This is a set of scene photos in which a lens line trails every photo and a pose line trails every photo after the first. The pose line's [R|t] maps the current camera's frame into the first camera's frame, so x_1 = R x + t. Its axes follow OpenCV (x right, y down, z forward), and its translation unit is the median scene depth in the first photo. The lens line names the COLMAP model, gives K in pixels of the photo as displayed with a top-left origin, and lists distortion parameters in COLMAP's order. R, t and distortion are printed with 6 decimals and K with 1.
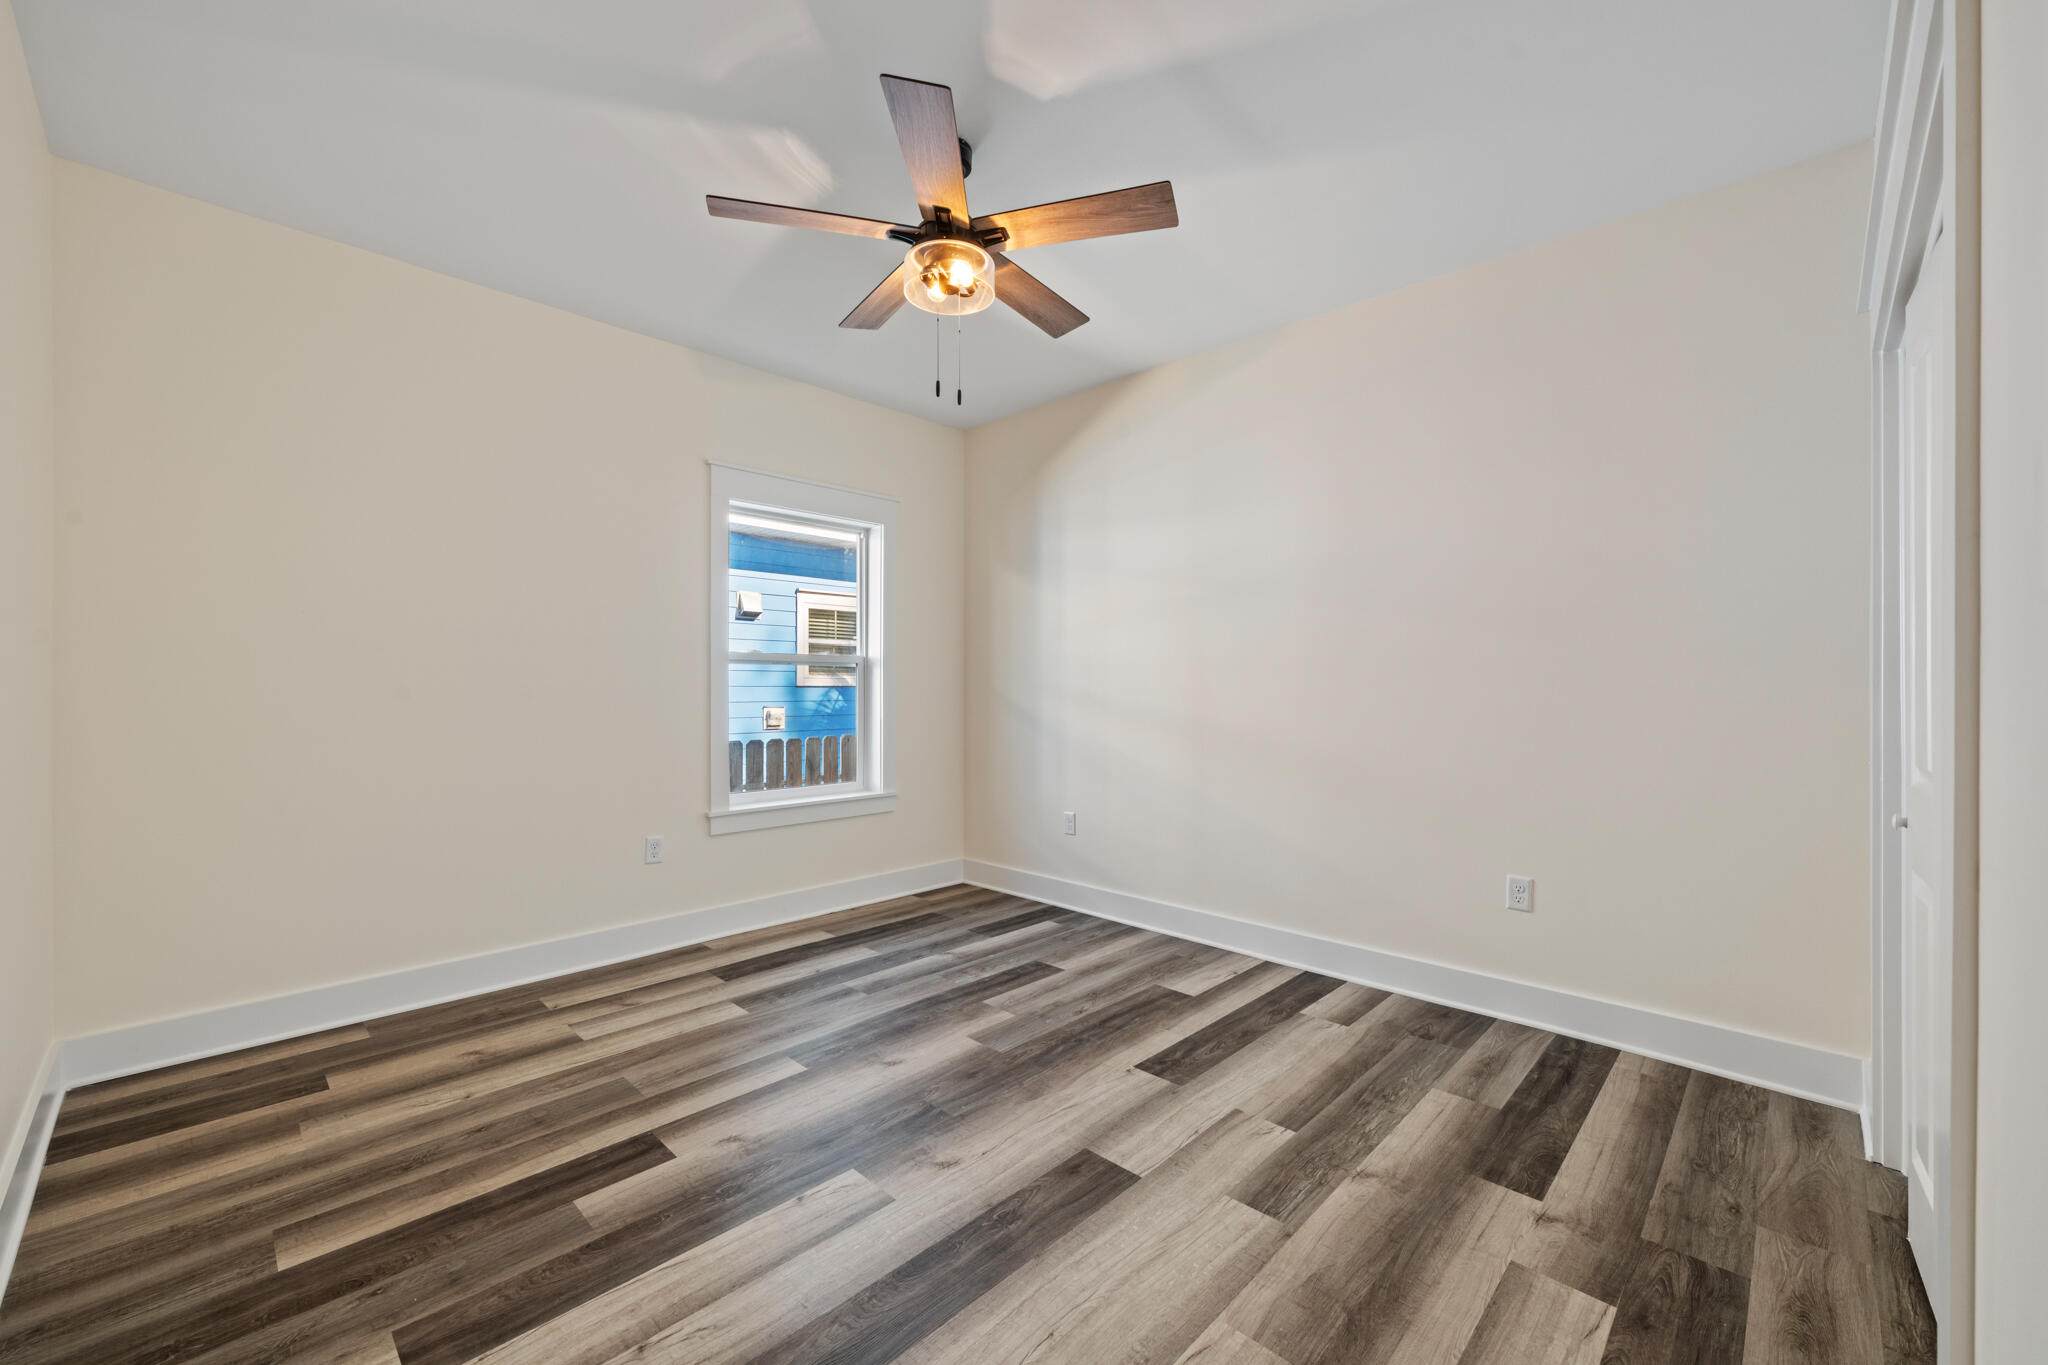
lens RADIAL K [[809.2, 0, 1027.0], [0, 809.2, 686.0], [0, 0, 1]] dist [0.001987, -0.000761]
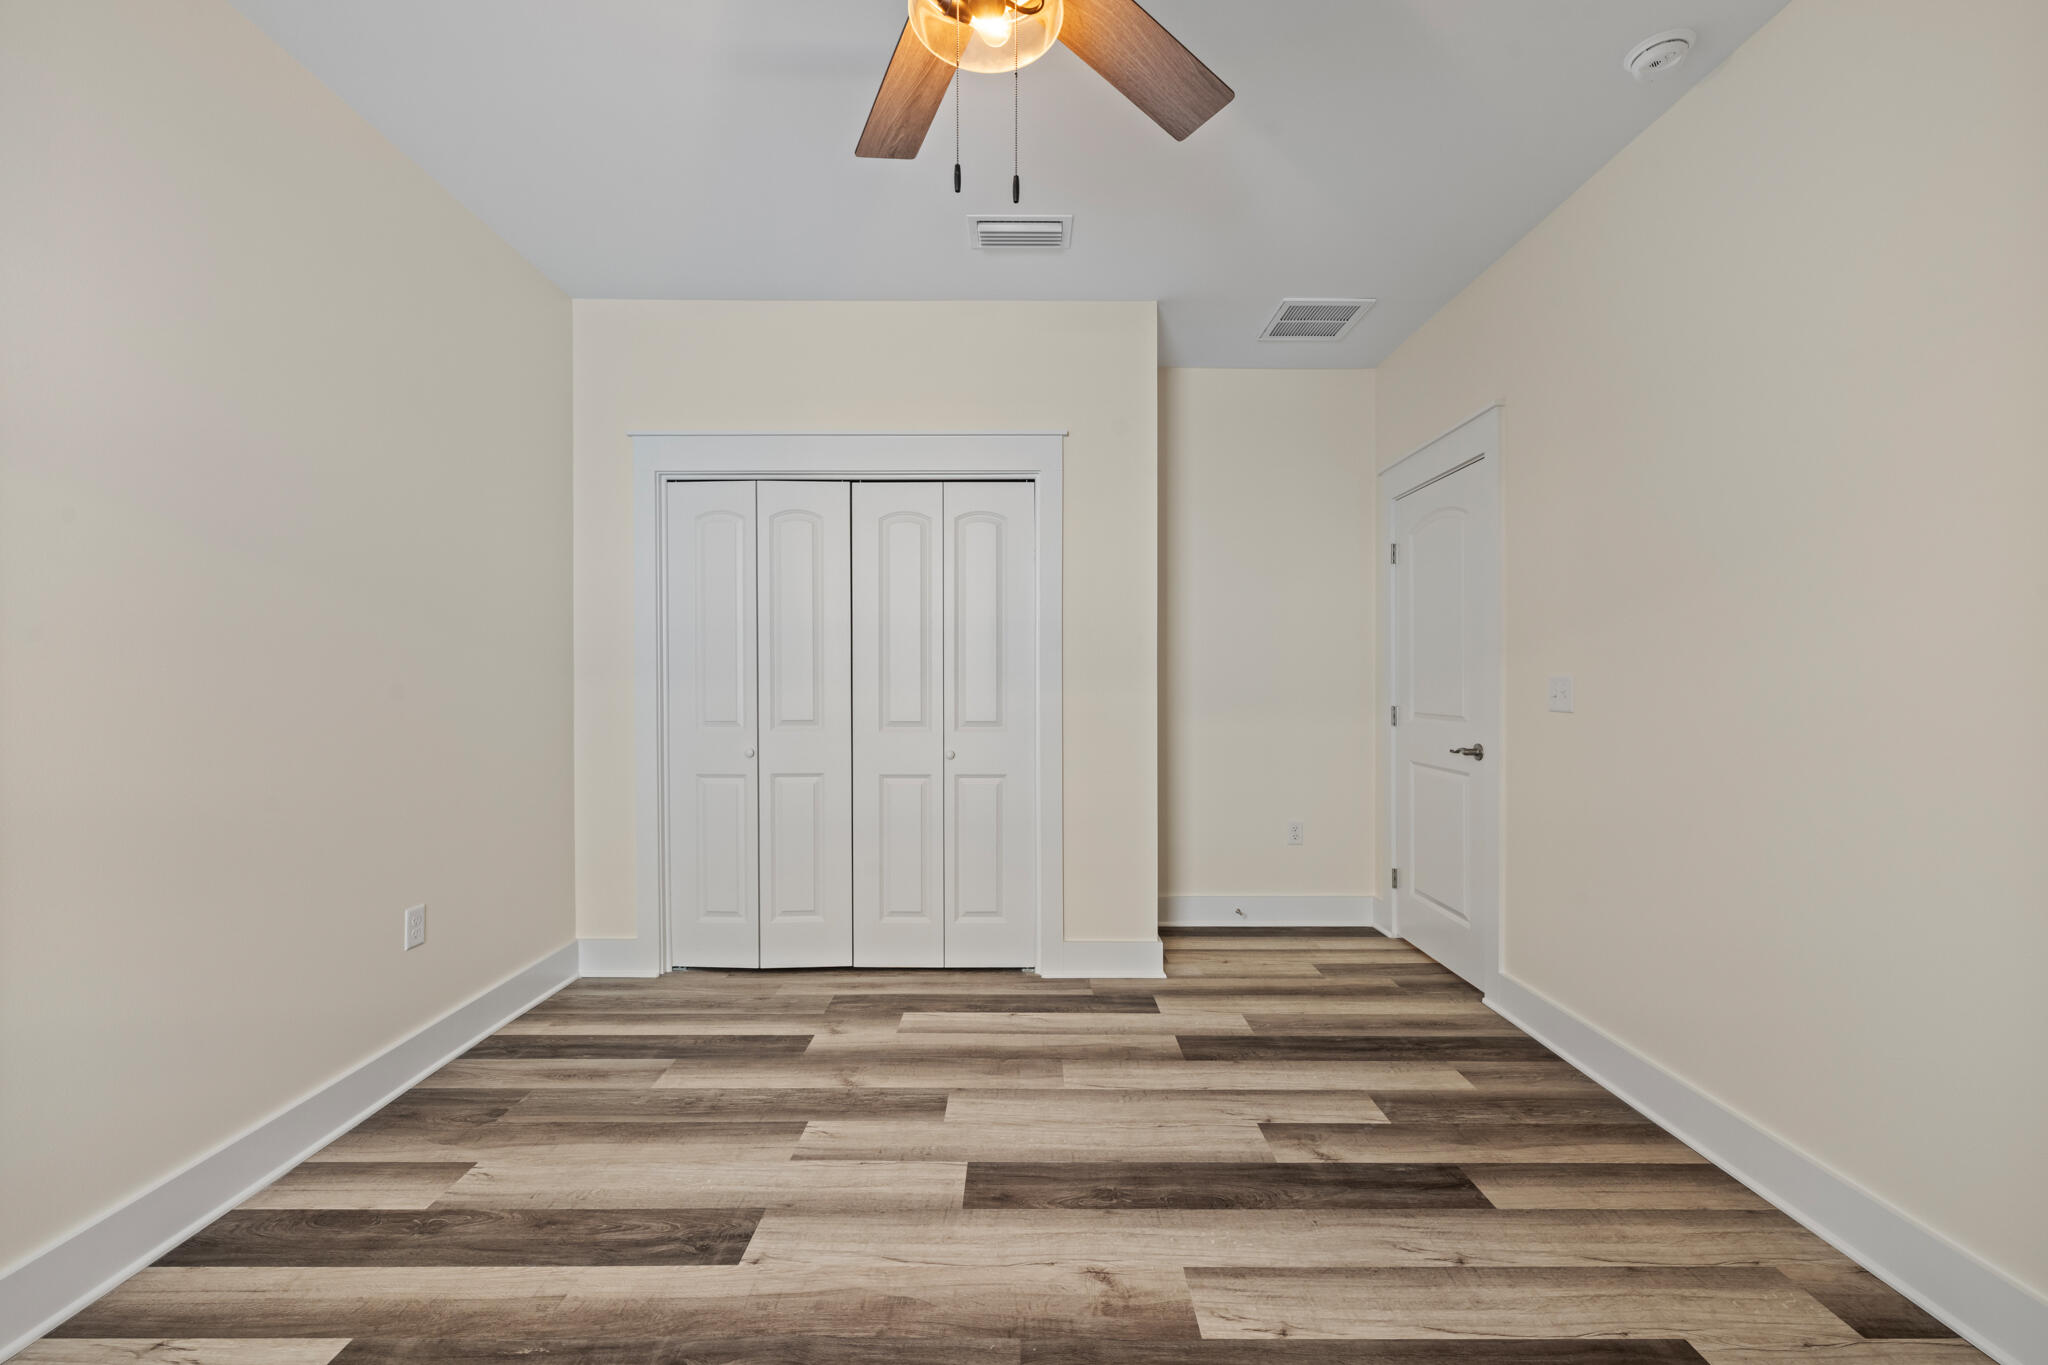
lens RADIAL K [[809.2, 0, 1027.3], [0, 809.2, 681.1], [0, 0, 1]] dist [0.001987, -0.000761]
pose [[-0.695122, -0.004769, 0.718876, -0.669405], [-0.003270, 0.999989, 0.003472, -0.006185], [-0.718884, 0.000063, -0.695130, 1.722130]]
